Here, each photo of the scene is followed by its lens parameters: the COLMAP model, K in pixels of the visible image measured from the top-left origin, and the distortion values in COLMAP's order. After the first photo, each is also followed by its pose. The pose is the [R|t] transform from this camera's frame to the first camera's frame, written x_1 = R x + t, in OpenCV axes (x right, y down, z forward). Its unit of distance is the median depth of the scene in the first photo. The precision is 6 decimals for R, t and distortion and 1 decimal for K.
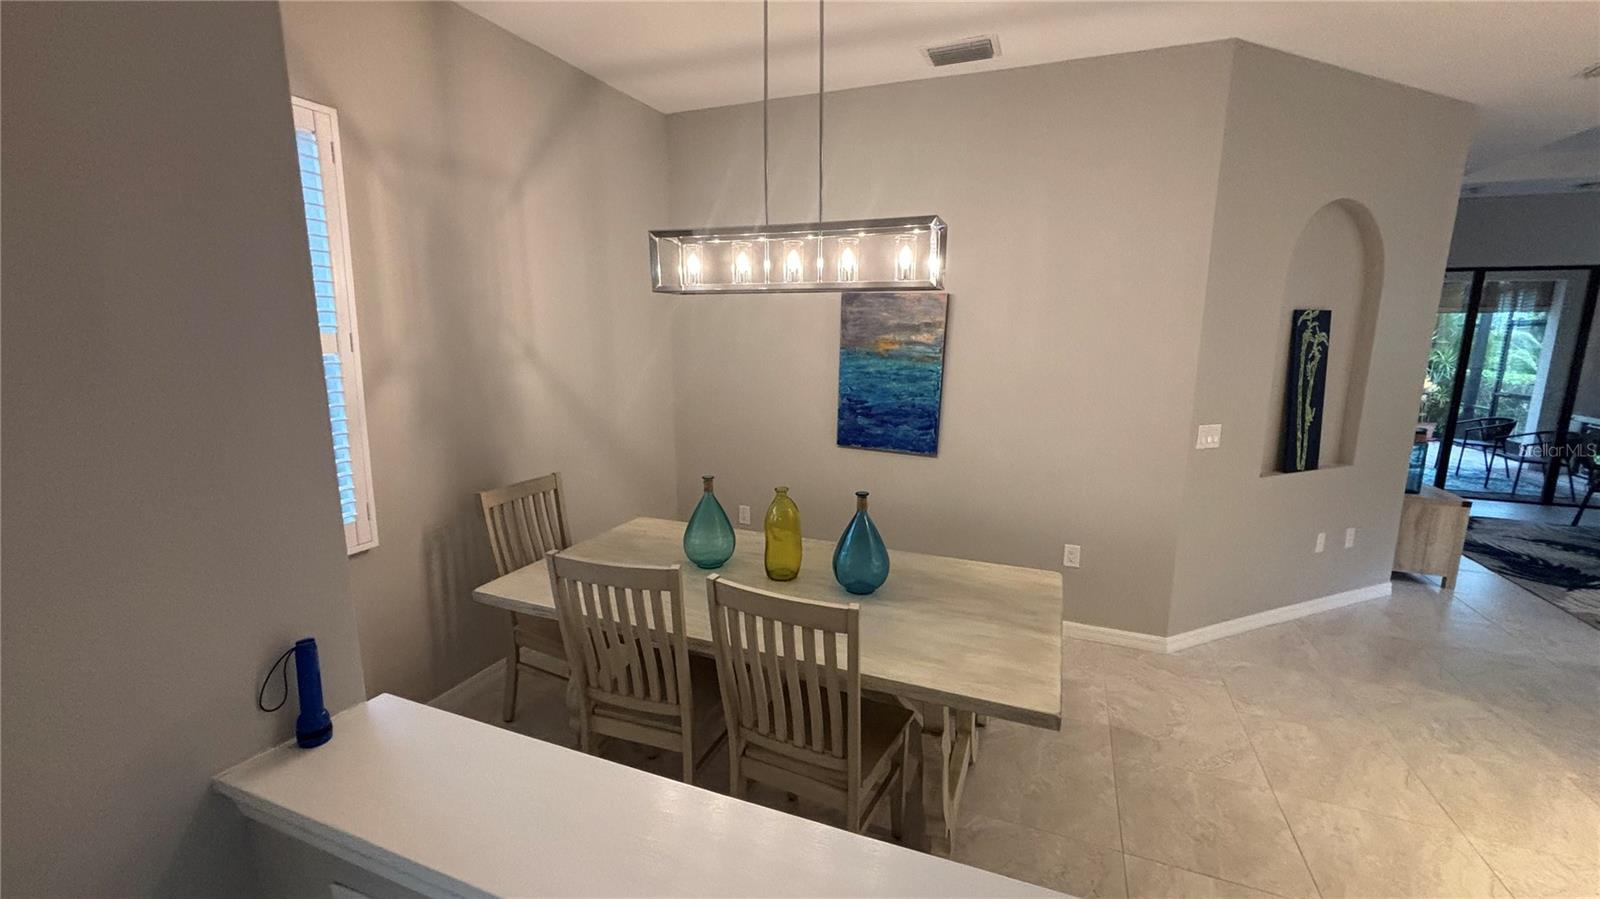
lens RADIAL K [[644.7, 0, 800.0], [0, 644.7, 449.5], [0, 0, 1]] dist [0.000370, 0.000209]
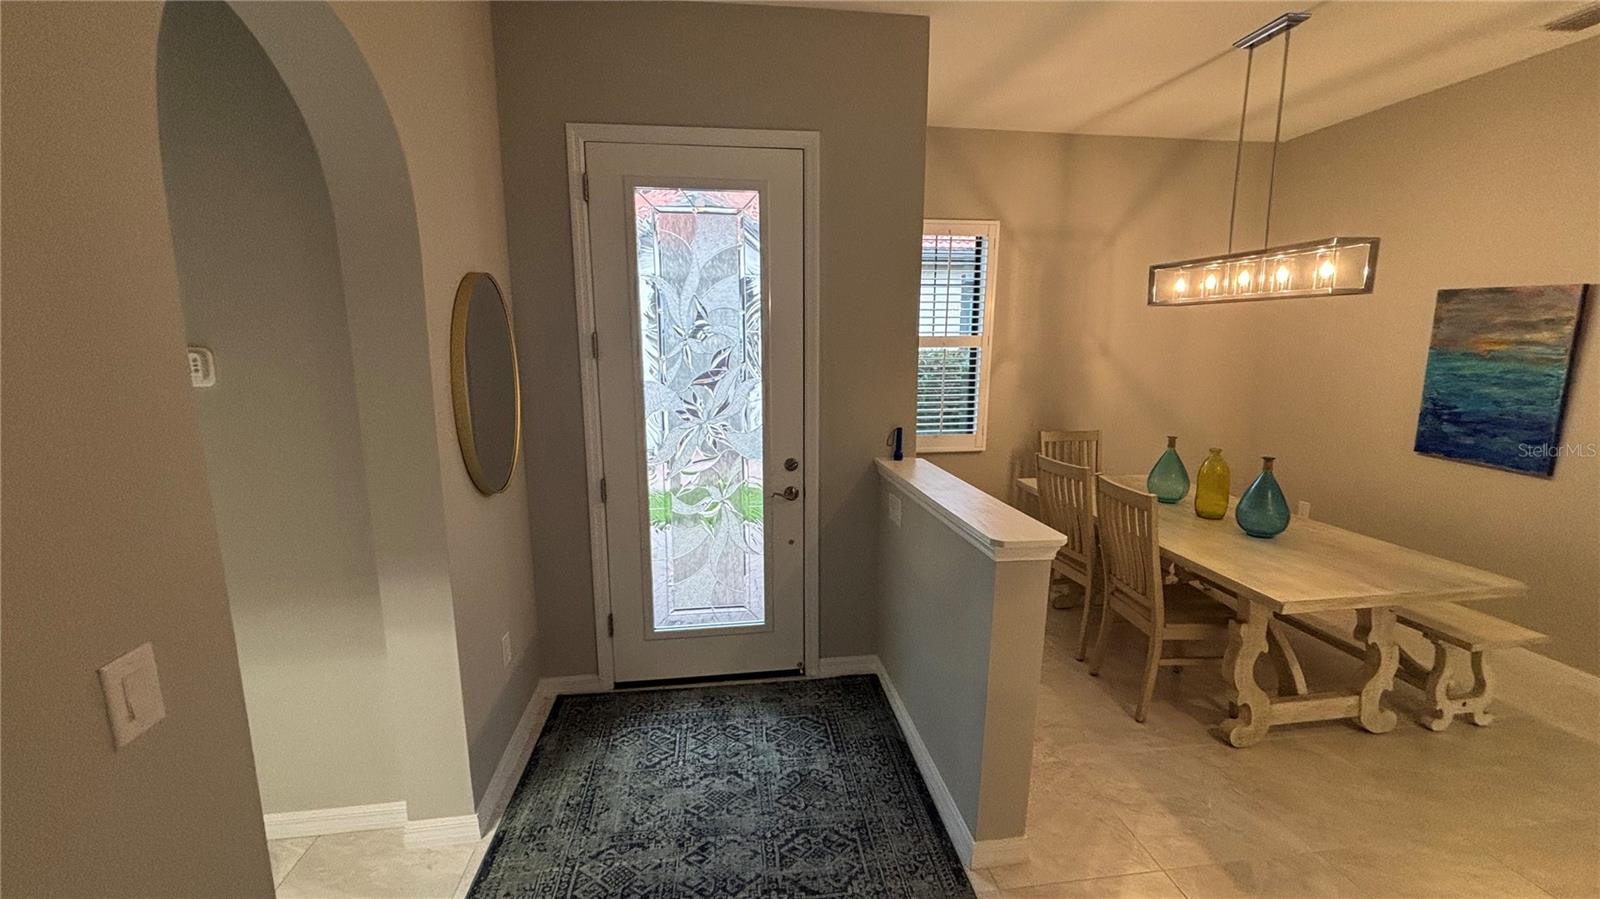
lens RADIAL K [[644.7, 0, 800.0], [0, 644.7, 449.5], [0, 0, 1]] dist [0.000370, 0.000209]
pose [[0.501190, 0.140794, -0.853807, 0.448947], [-0.152386, 0.985616, 0.073078, 0.063496], [0.851814, 0.093482, 0.515436, -0.276849]]
